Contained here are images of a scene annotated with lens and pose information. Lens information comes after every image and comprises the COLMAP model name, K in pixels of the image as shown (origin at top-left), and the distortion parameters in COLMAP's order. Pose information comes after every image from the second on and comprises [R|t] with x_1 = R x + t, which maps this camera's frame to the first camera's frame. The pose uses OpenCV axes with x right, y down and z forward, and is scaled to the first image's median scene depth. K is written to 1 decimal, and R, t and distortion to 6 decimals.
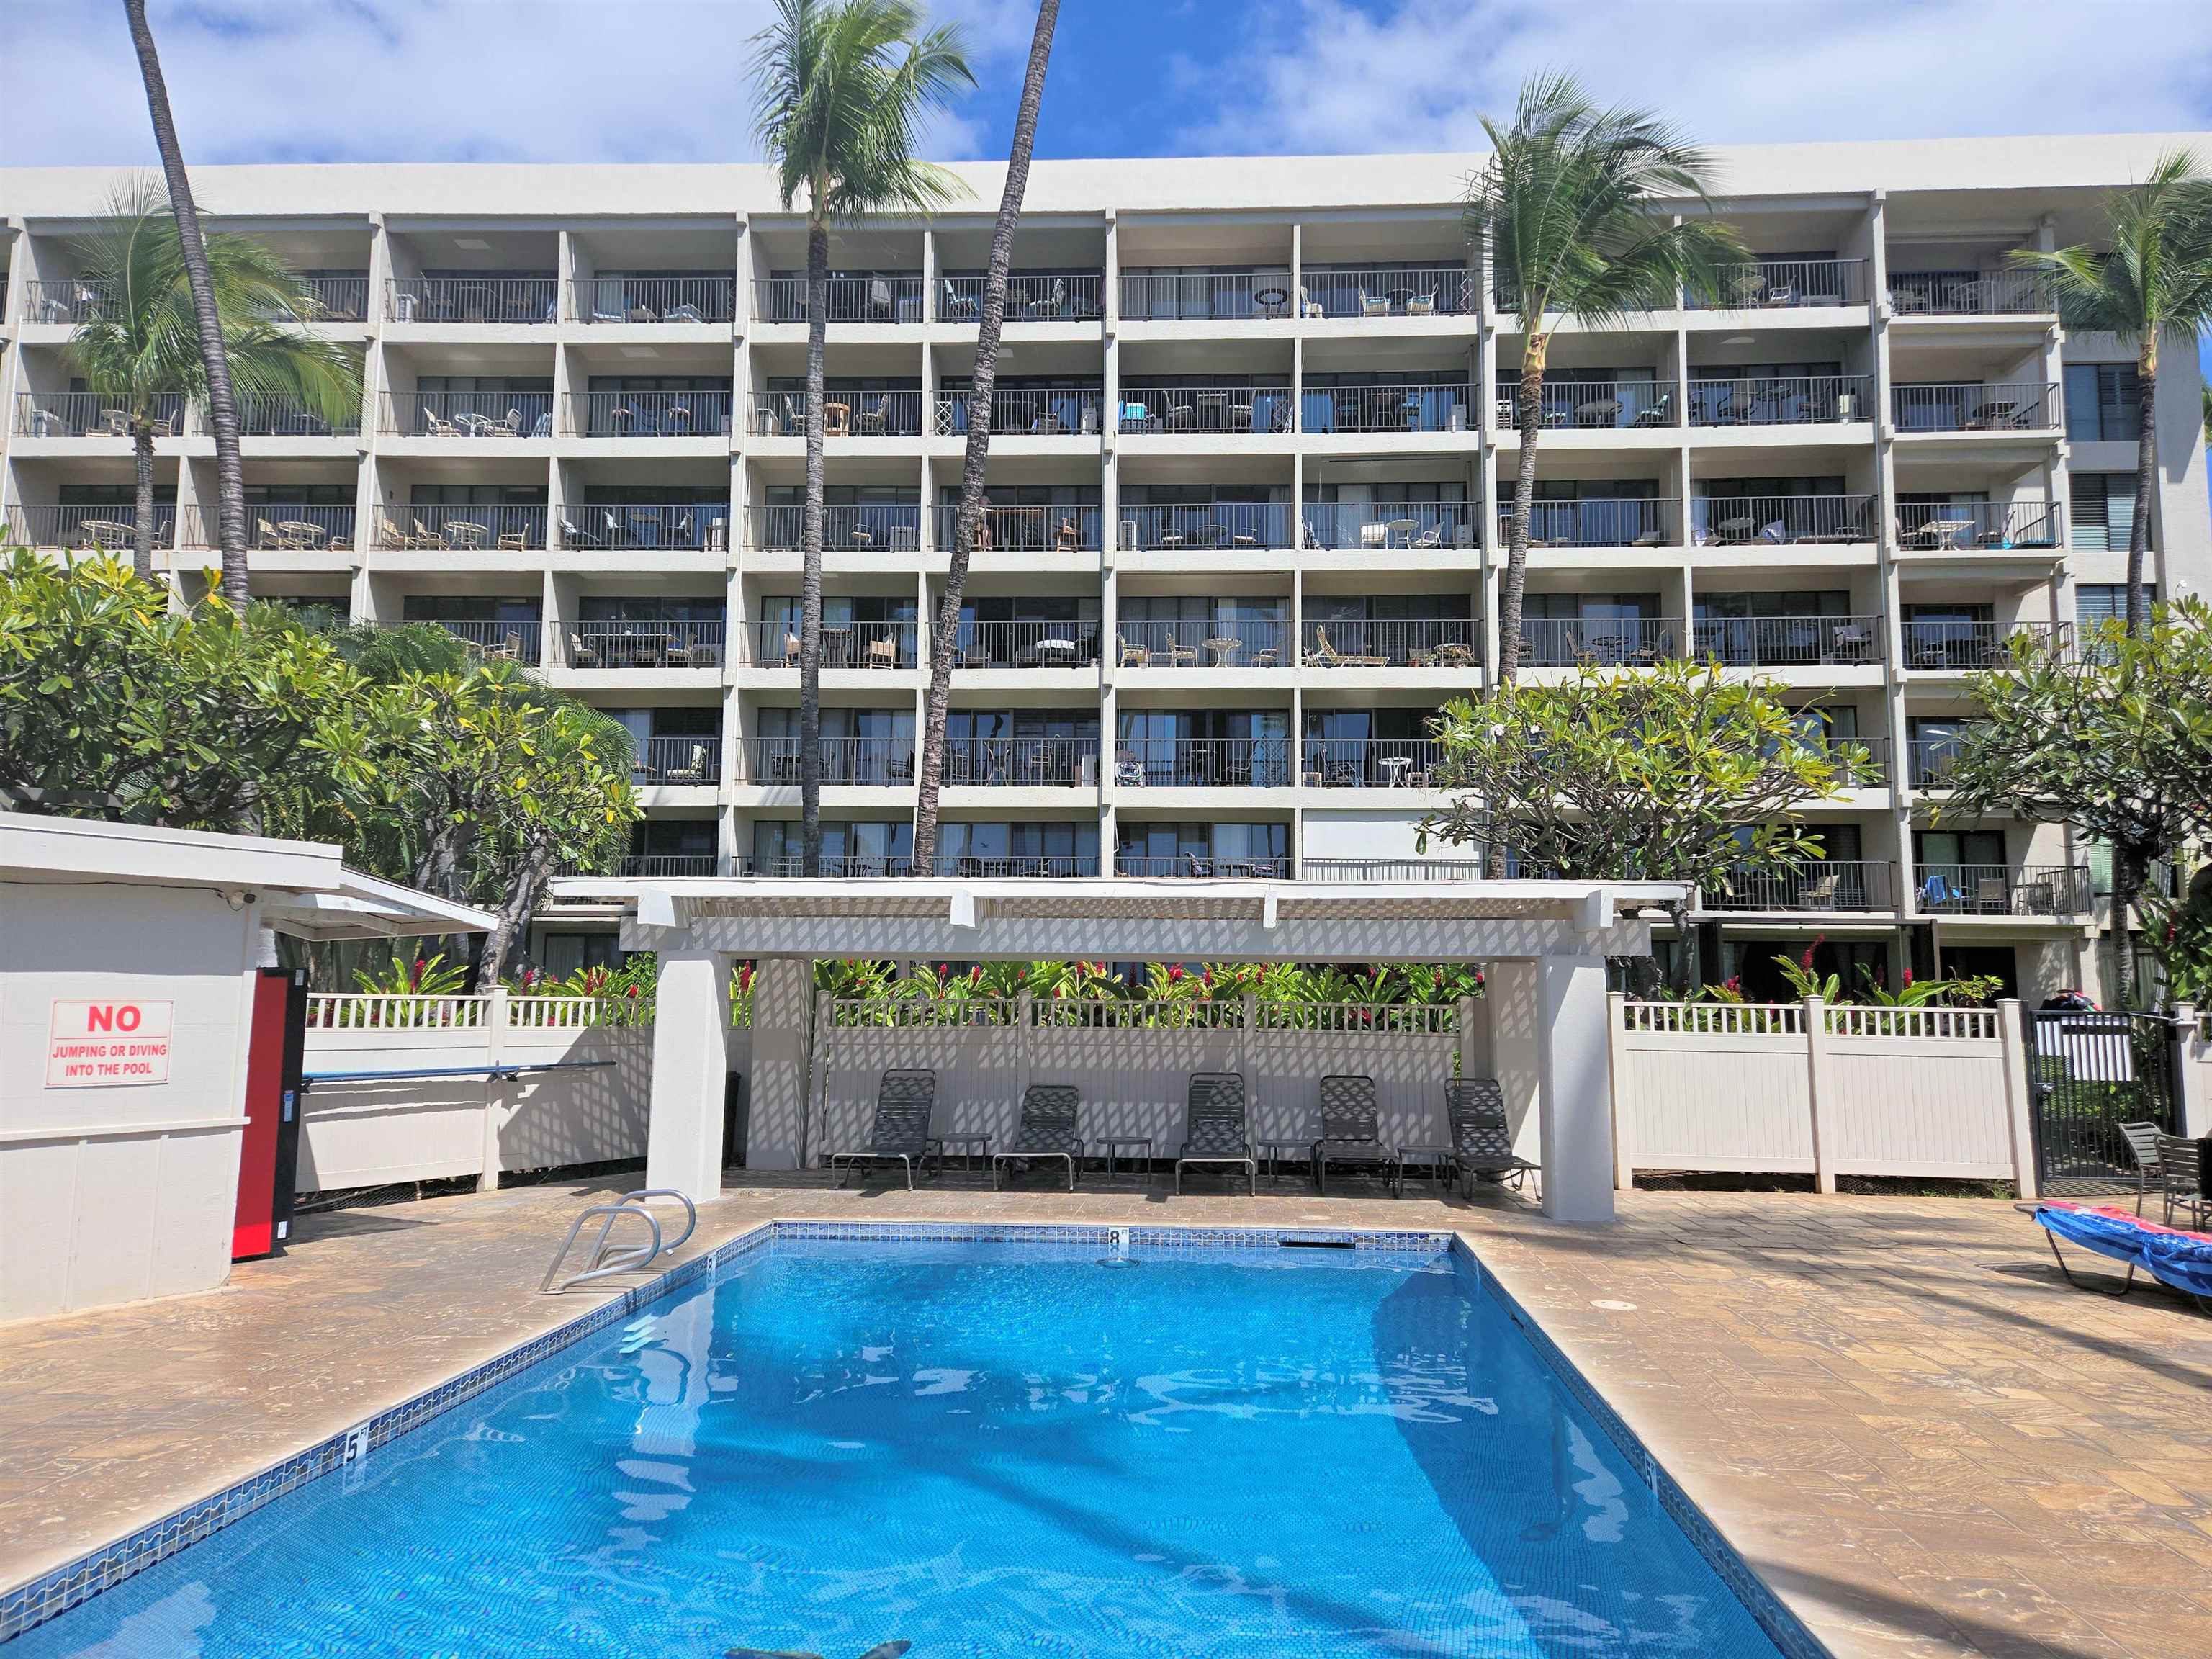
lens RADIAL K [[1471.1, 0, 1115.3], [0, 1471.1, 833.8], [0, 0, 1]] dist [0.067460, -0.049725]
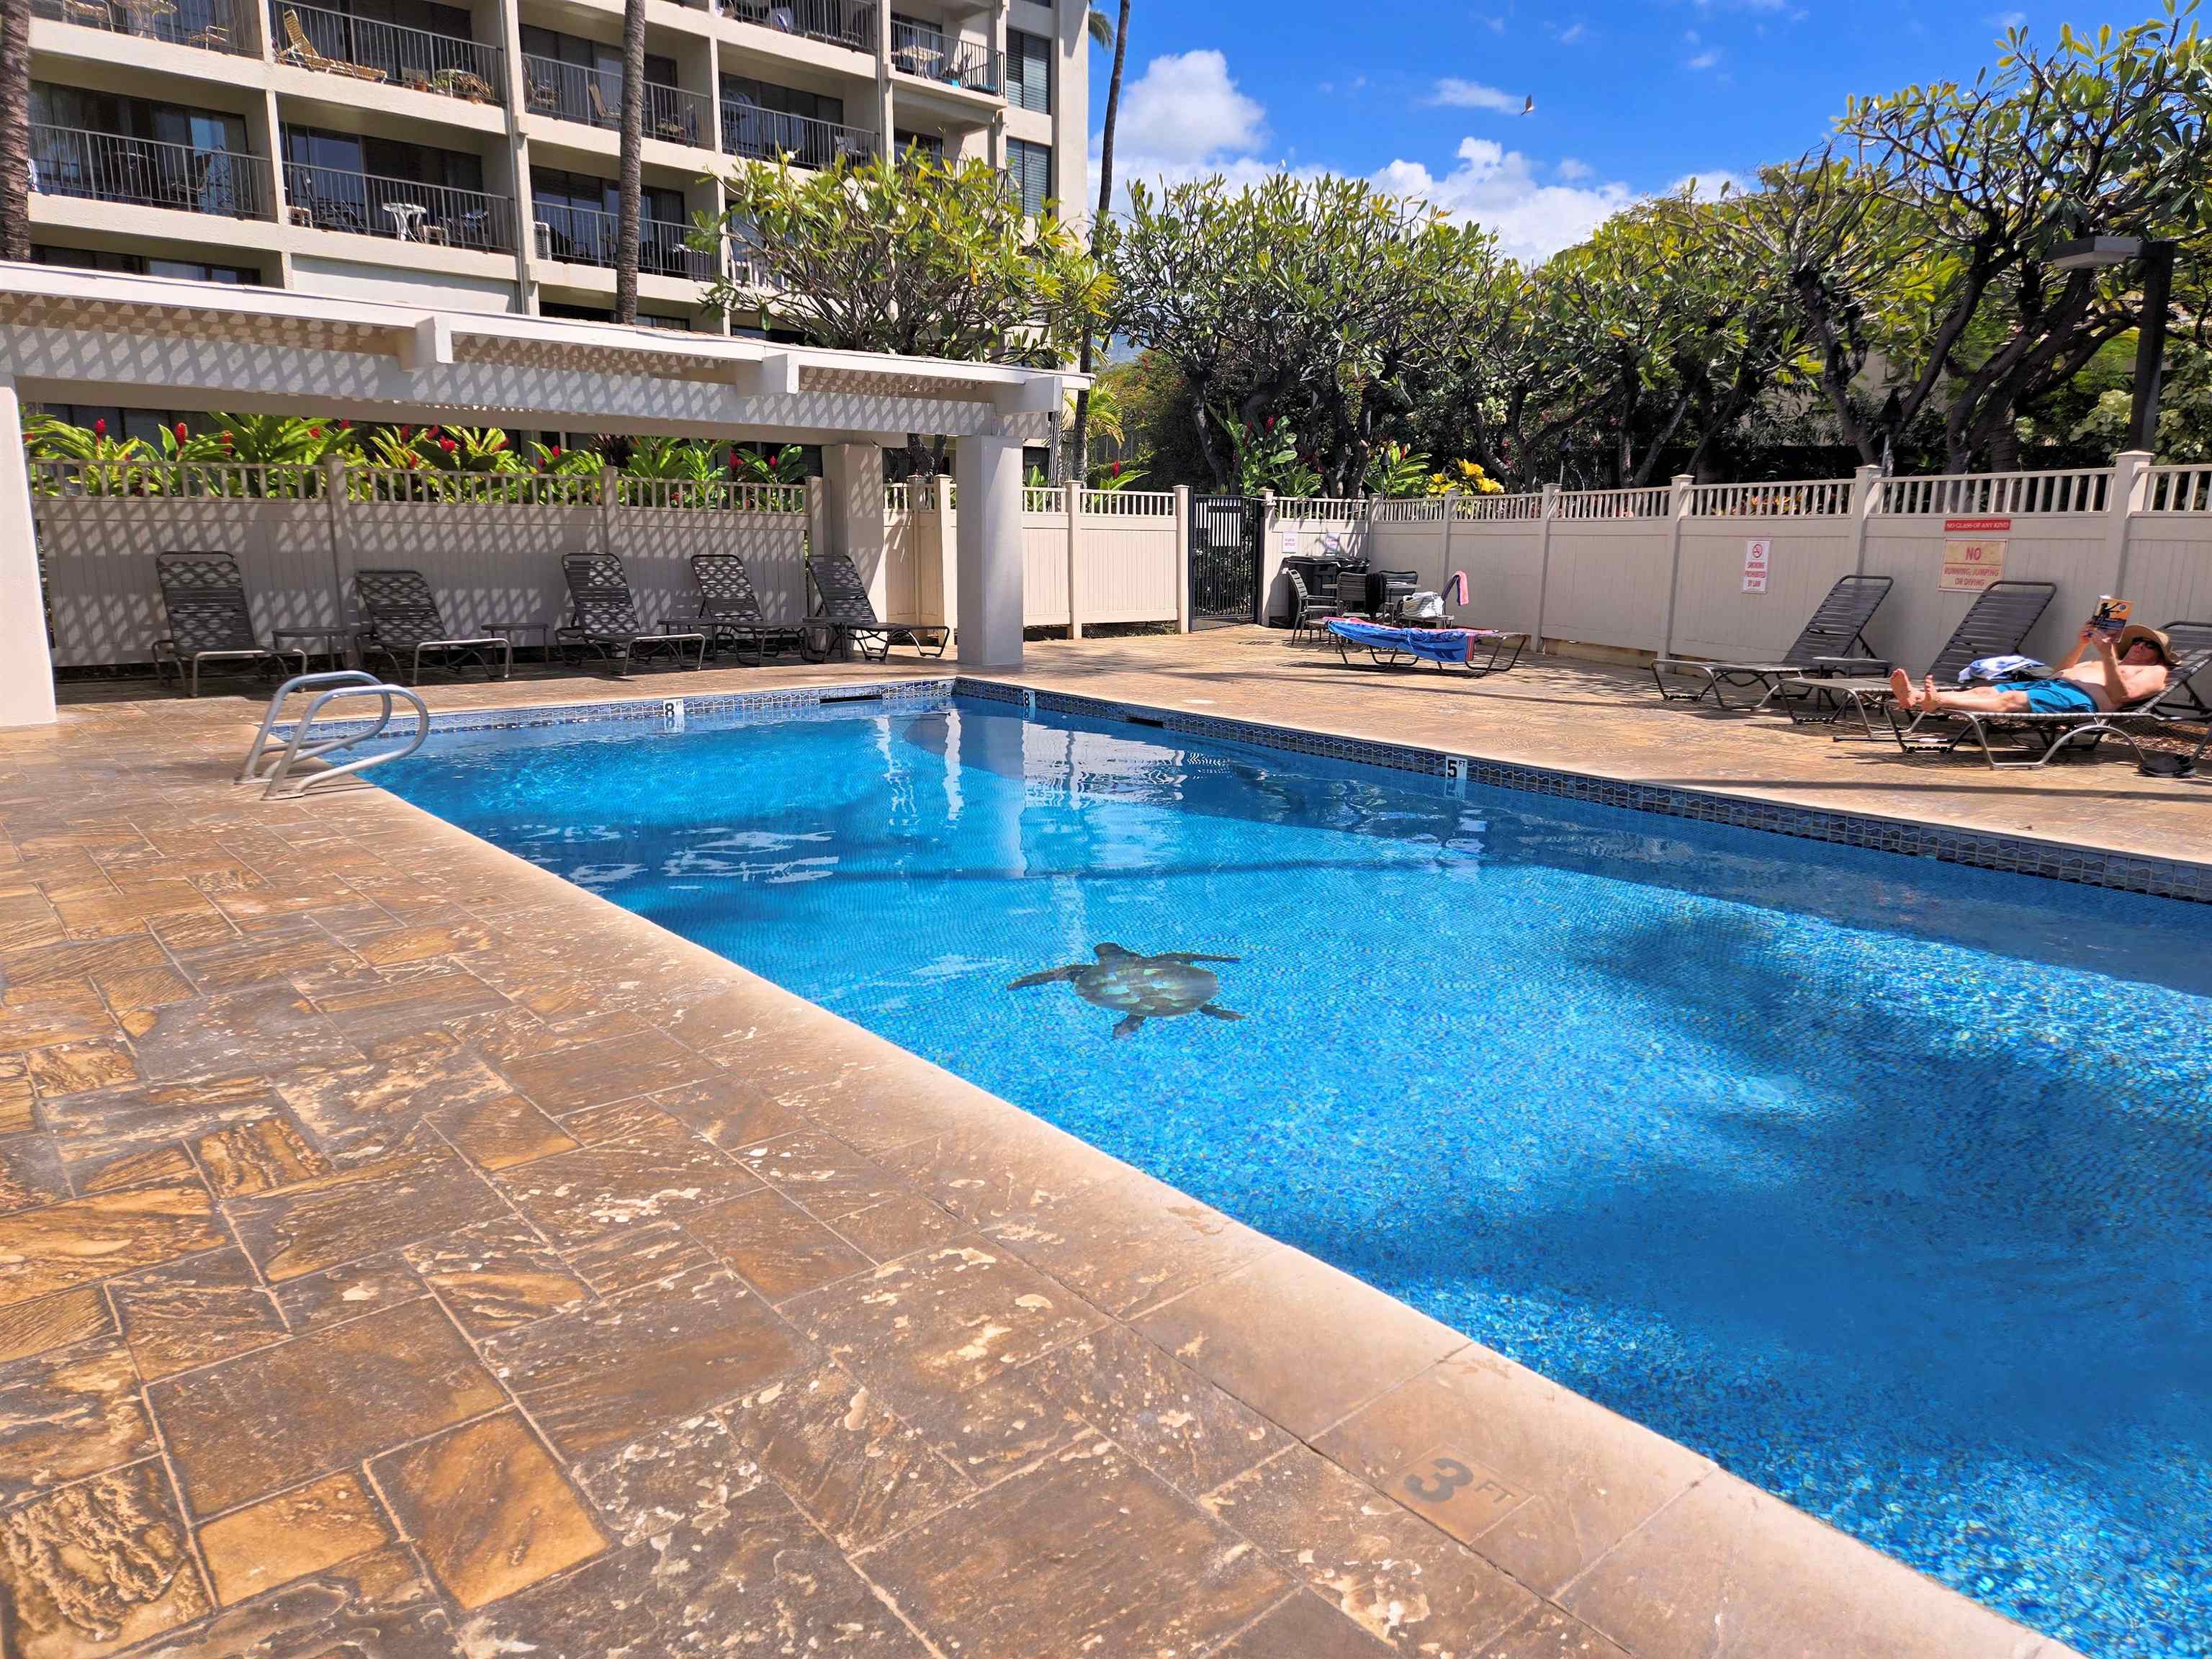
lens RADIAL K [[1471.1, 0, 1125.2], [0, 1471.1, 835.5], [0, 0, 1]] dist [0.067460, -0.049725]
pose [[0.695290, -0.147525, 0.703426, -0.381952], [-0.082762, 0.955764, 0.282251, 0.037750], [-0.713948, -0.254463, 0.652324, 0.090306]]
